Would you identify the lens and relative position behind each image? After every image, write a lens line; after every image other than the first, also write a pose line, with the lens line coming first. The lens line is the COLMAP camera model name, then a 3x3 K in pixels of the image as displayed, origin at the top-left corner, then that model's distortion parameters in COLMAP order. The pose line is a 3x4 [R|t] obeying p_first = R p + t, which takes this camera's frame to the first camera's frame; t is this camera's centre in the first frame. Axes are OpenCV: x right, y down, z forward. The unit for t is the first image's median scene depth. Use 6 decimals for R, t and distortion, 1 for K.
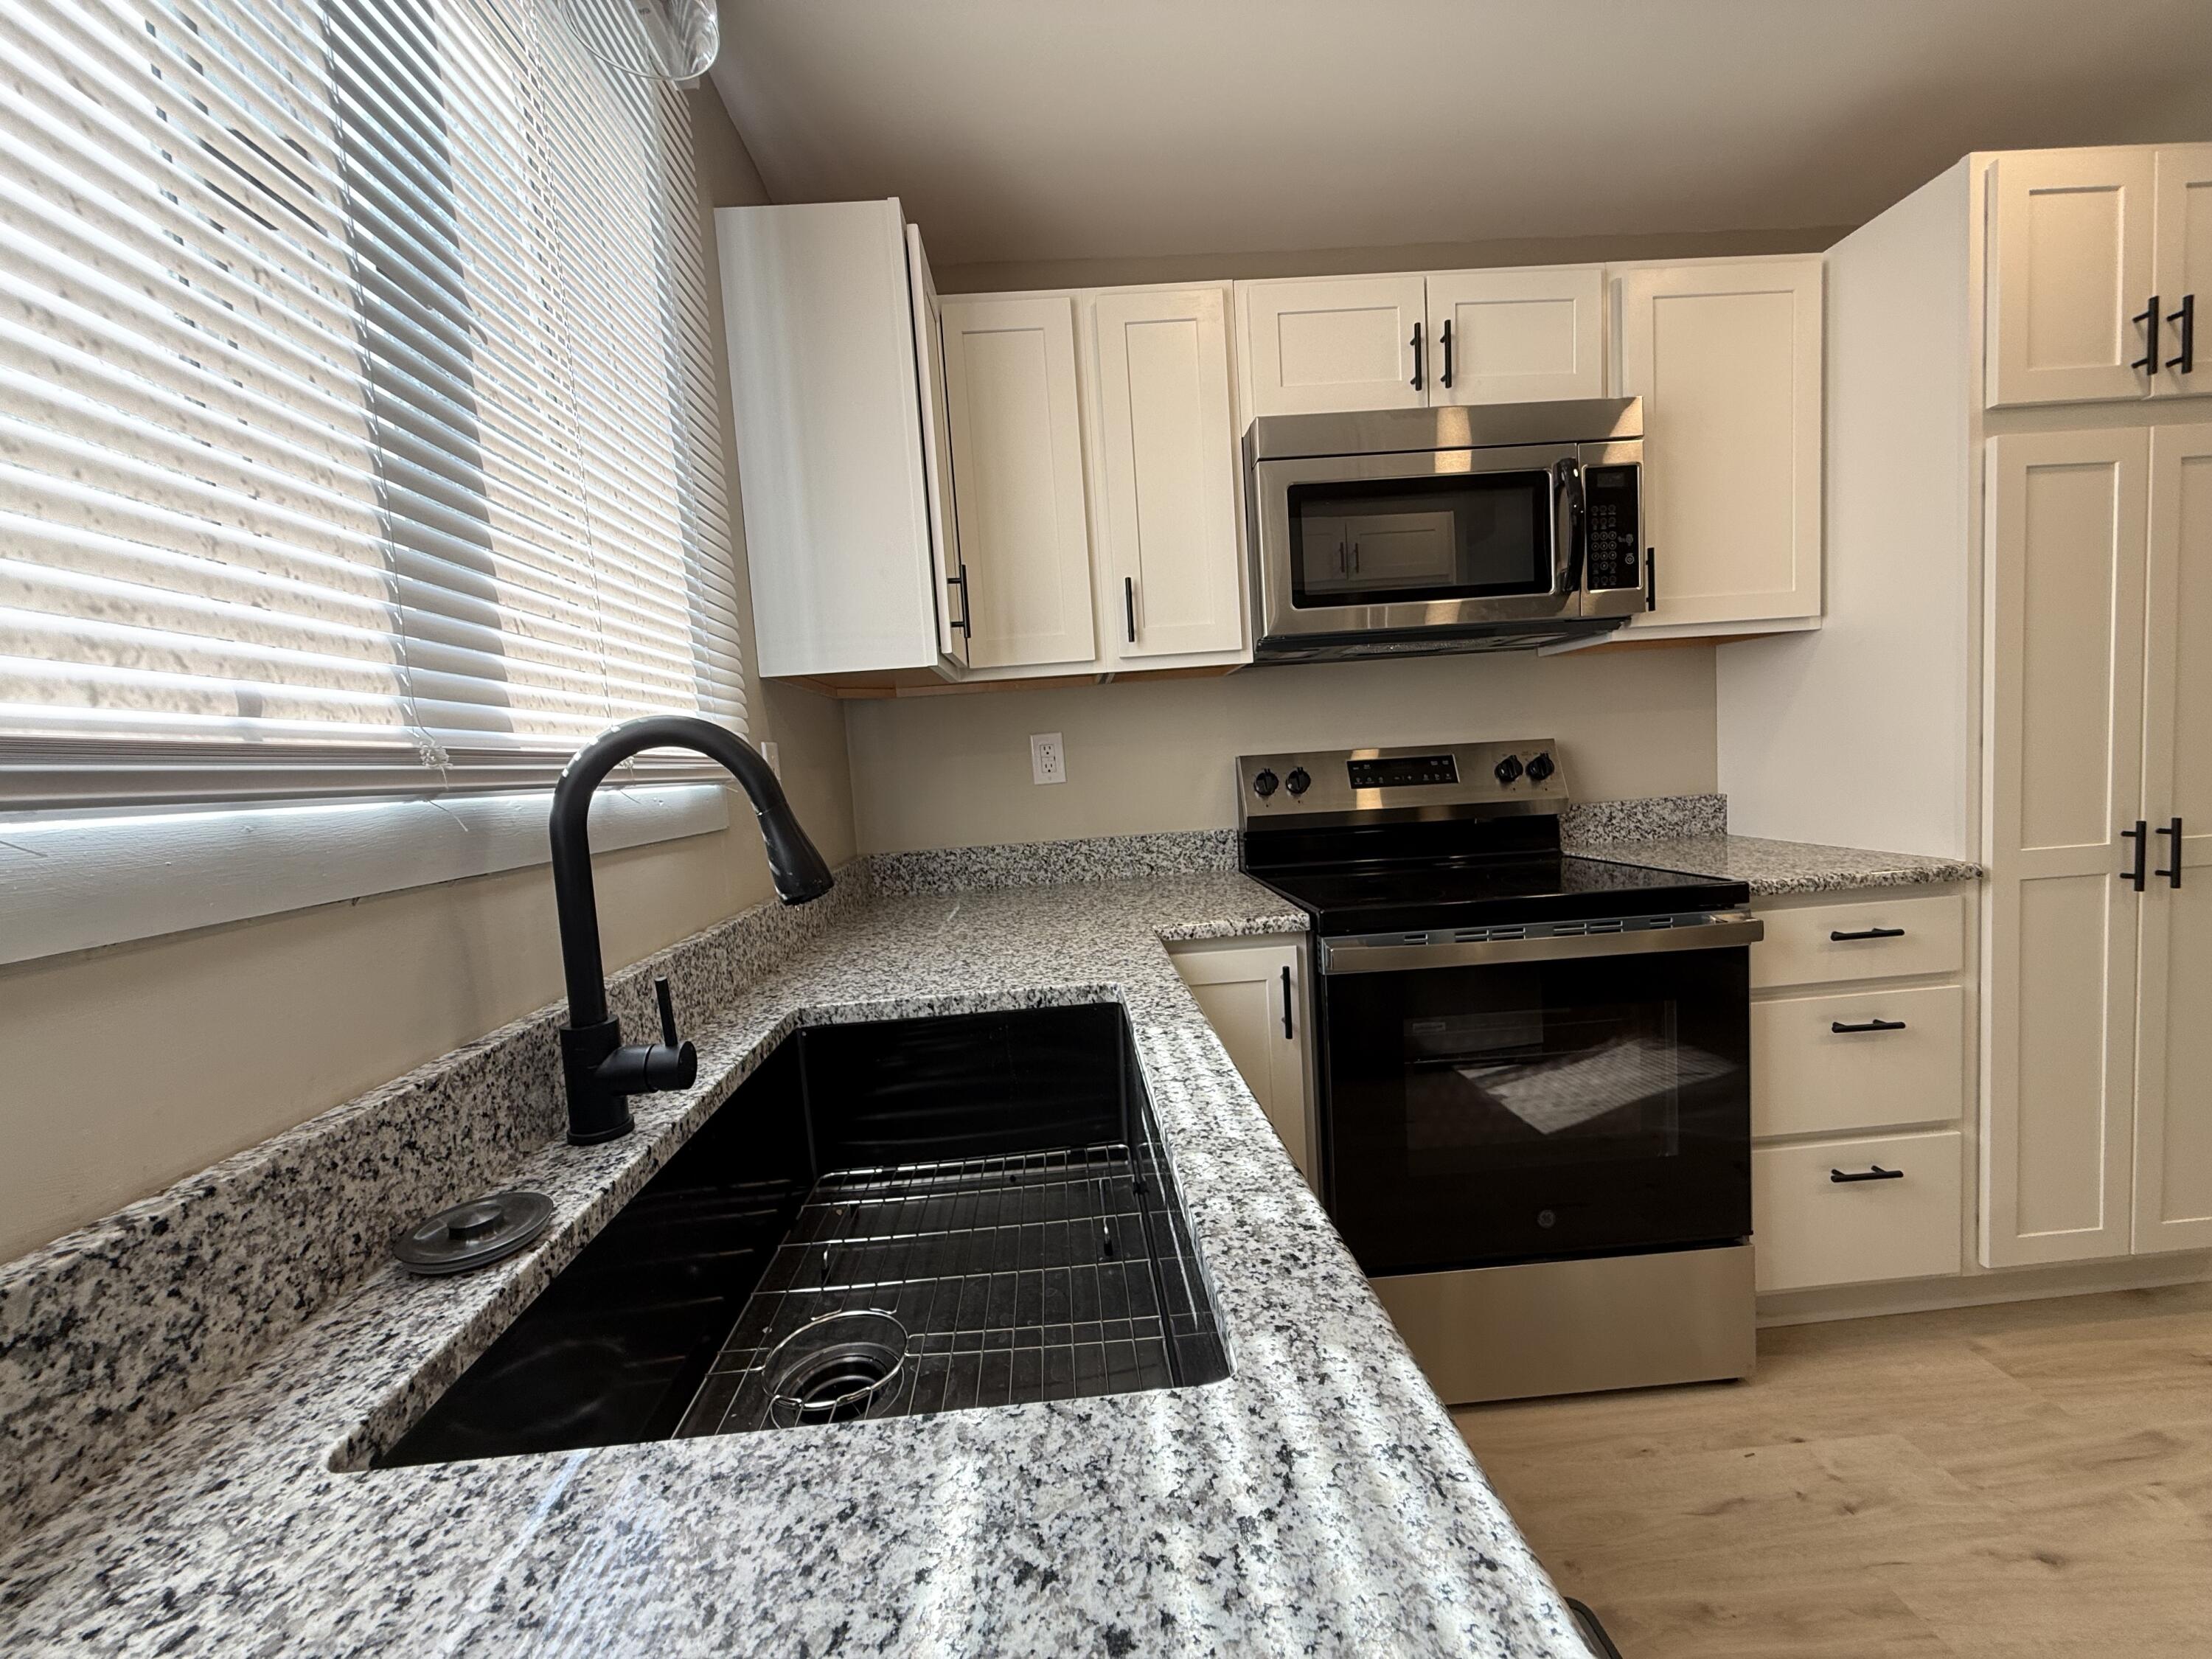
lens RADIAL K [[887.7, 0, 1104.2], [0, 887.7, 828.5], [0, 0, 1]] dist [-0.000245, 0.000892]
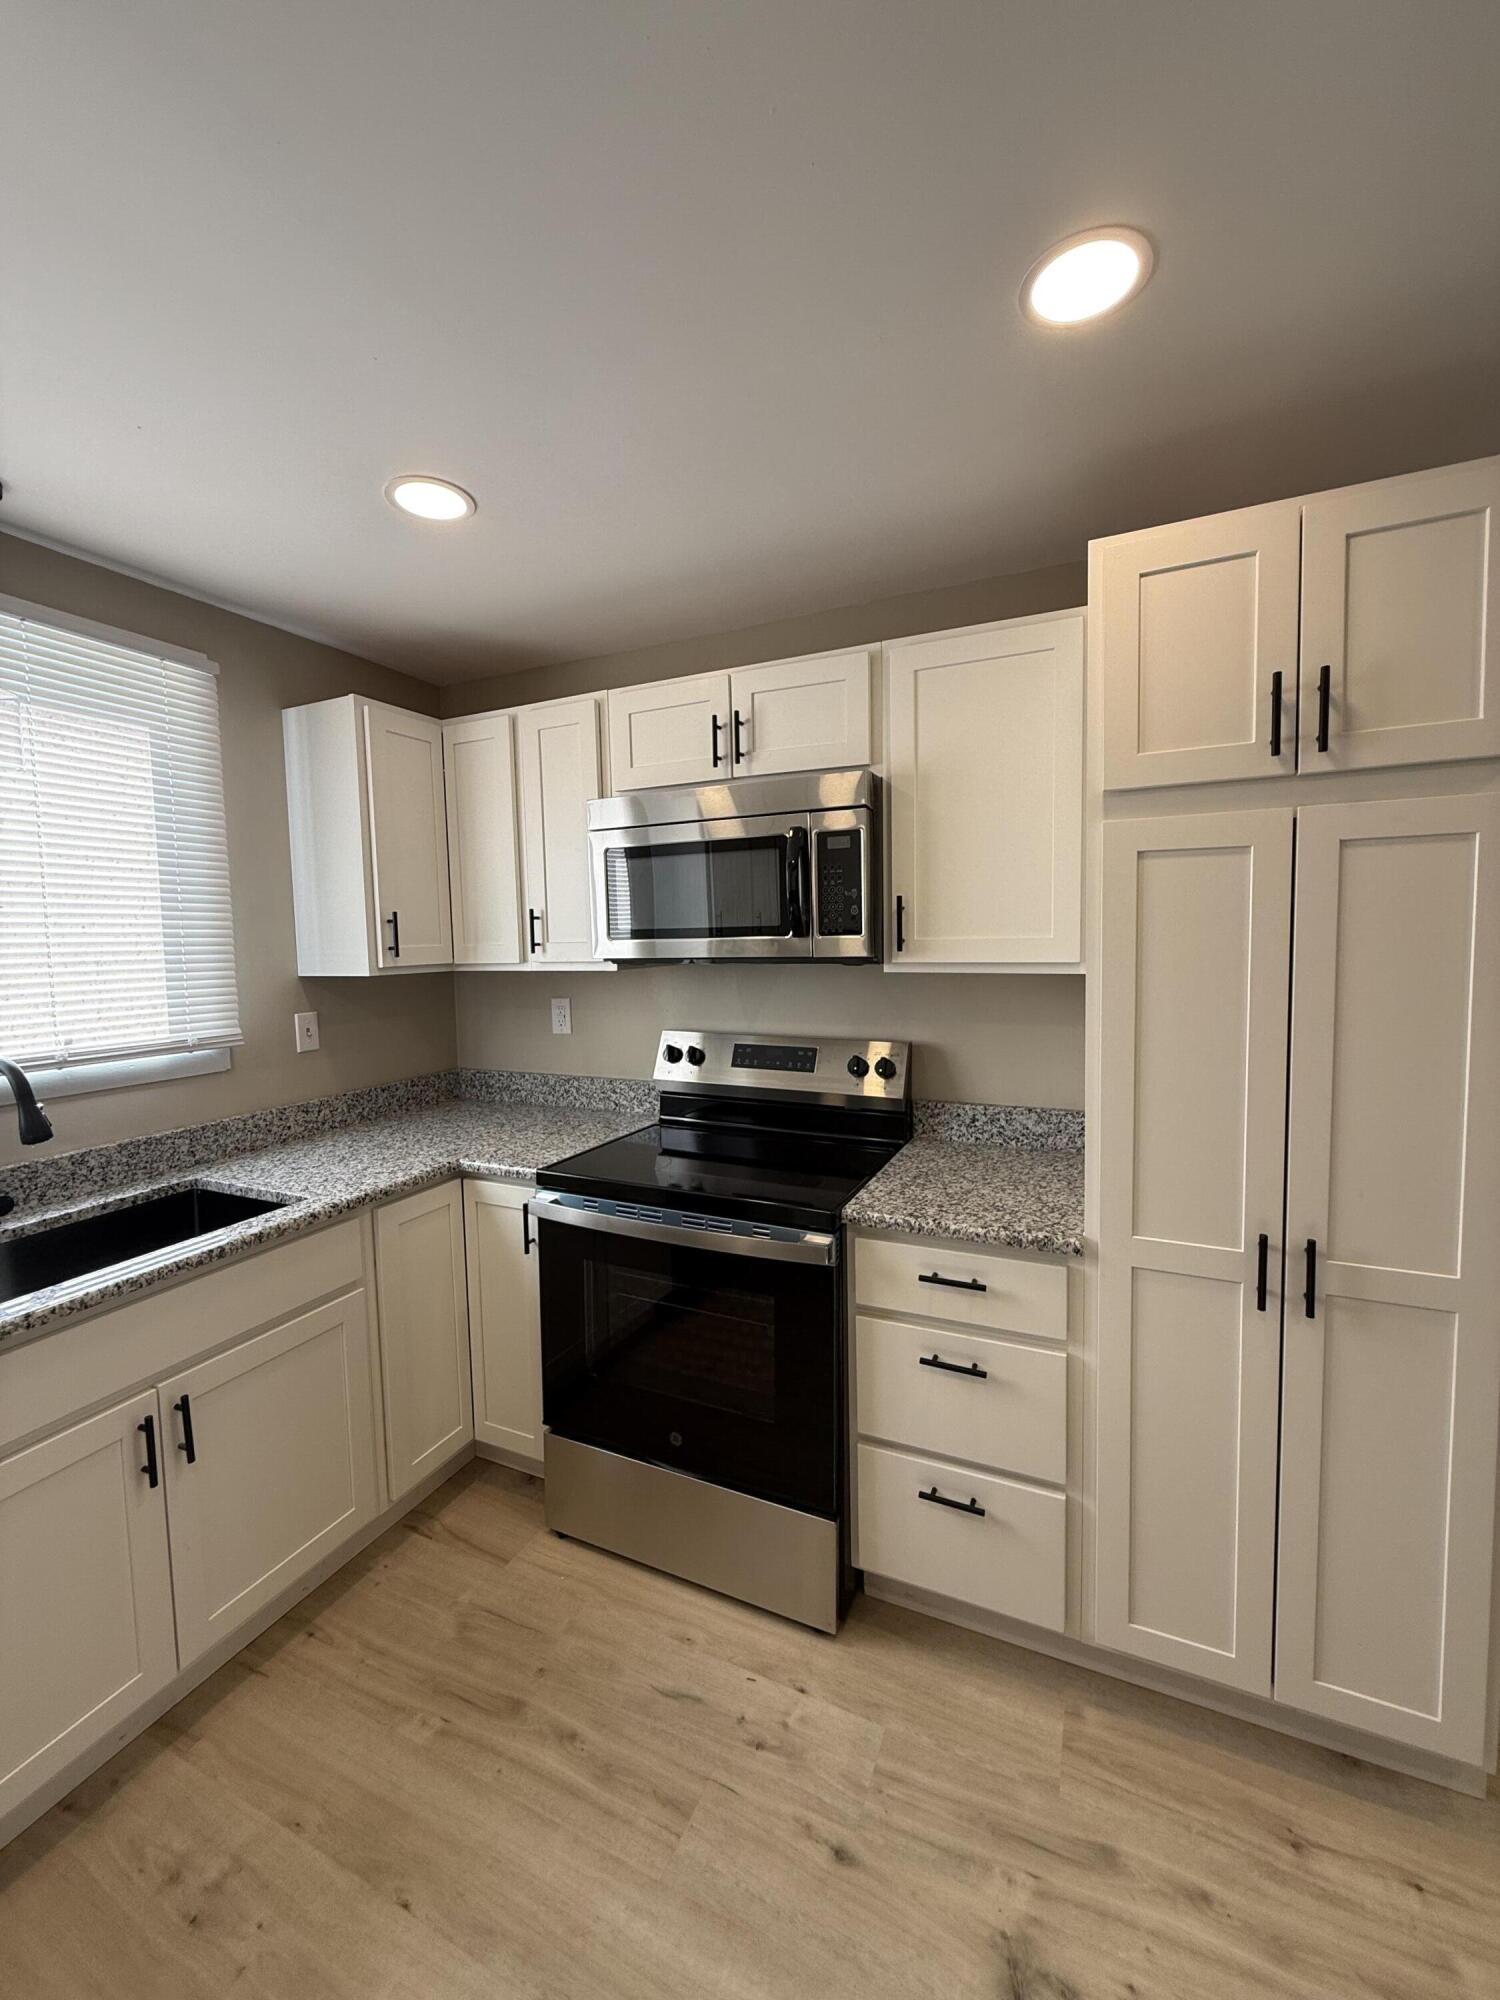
lens RADIAL K [[802.7, 0, 747.3], [0, 802.7, 995.2], [0, 0, 1]] dist [-0.000245, 0.000892]
pose [[0.884250, 0.083275, -0.459528, 0.957042], [-0.074536, 0.996526, 0.037161, -0.223056], [0.461027, 0.001392, 0.887385, 0.017878]]
